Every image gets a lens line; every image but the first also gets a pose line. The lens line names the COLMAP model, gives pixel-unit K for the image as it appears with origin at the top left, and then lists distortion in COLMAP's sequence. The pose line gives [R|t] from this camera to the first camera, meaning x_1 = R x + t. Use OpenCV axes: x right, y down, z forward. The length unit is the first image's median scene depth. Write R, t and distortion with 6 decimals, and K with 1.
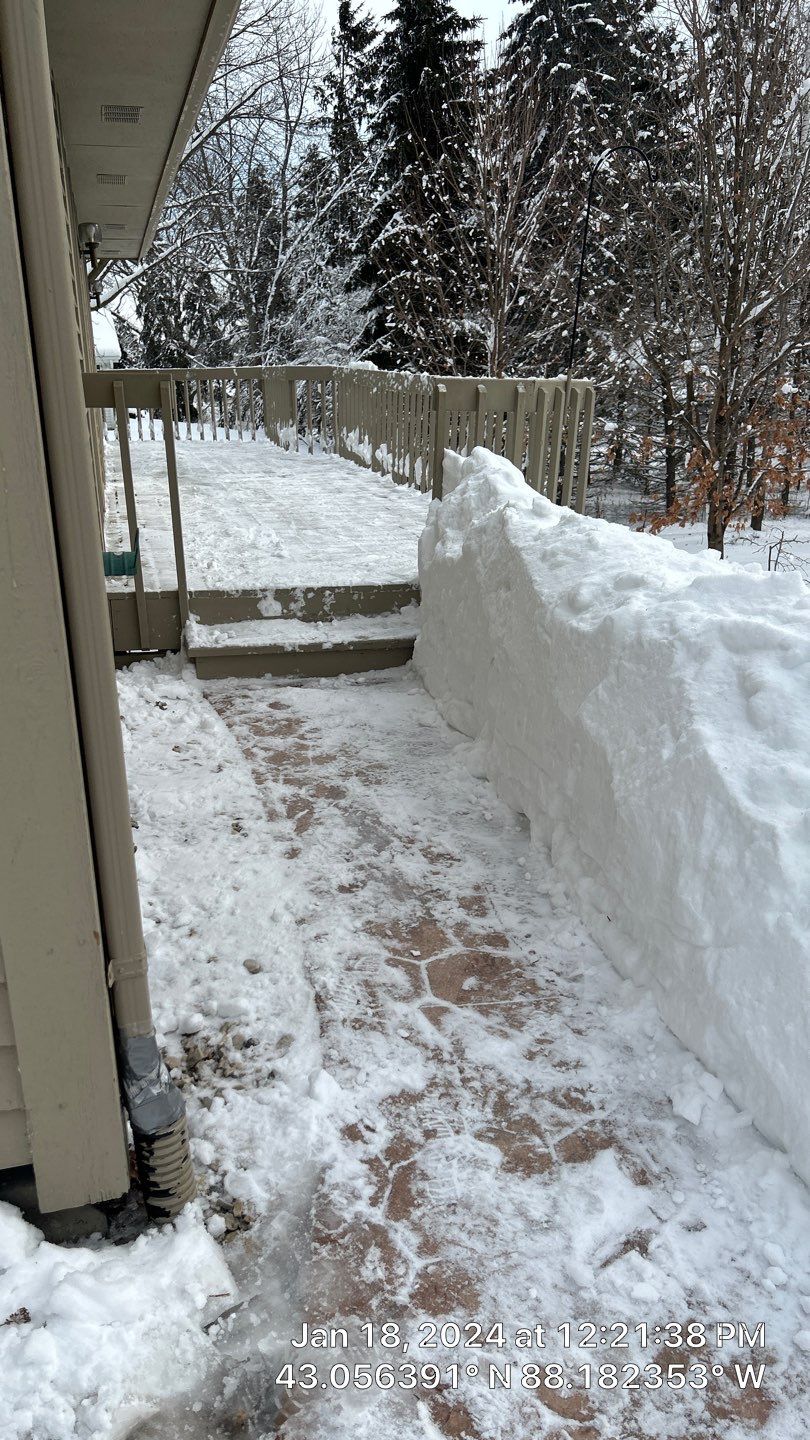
lens RADIAL K [[1122.8, 0, 380.9], [0, 1122.8, 744.2], [0, 0, 1]] dist [0.040680, -0.061367]
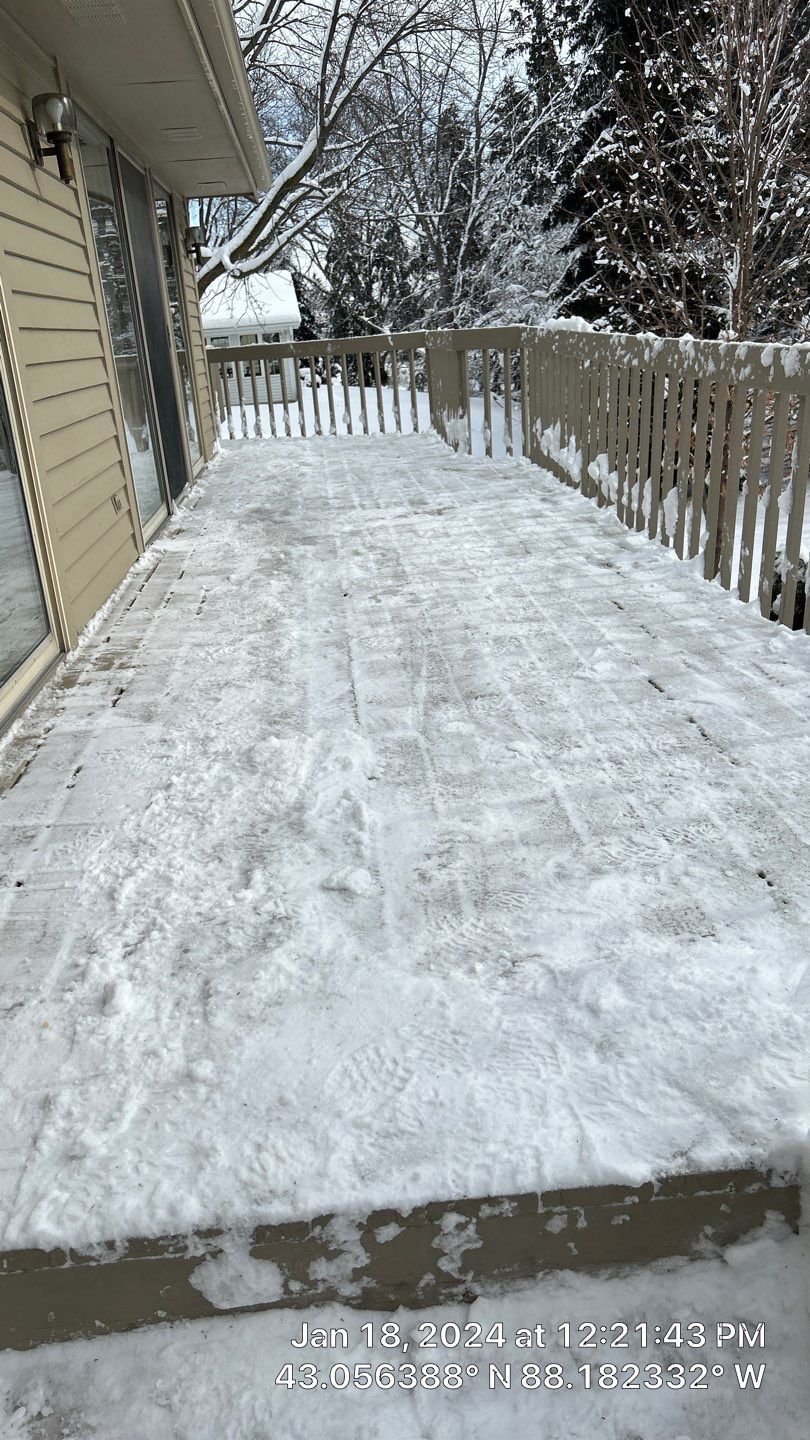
lens RADIAL K [[1122.8, 0, 380.9], [0, 1122.8, 744.2], [0, 0, 1]] dist [0.040680, -0.061367]
pose [[0.984587, 0.000822, -0.174892, -0.004156], [0.005621, 0.999324, 0.036338, -0.064559], [0.174804, -0.036761, 0.983917, 0.182835]]
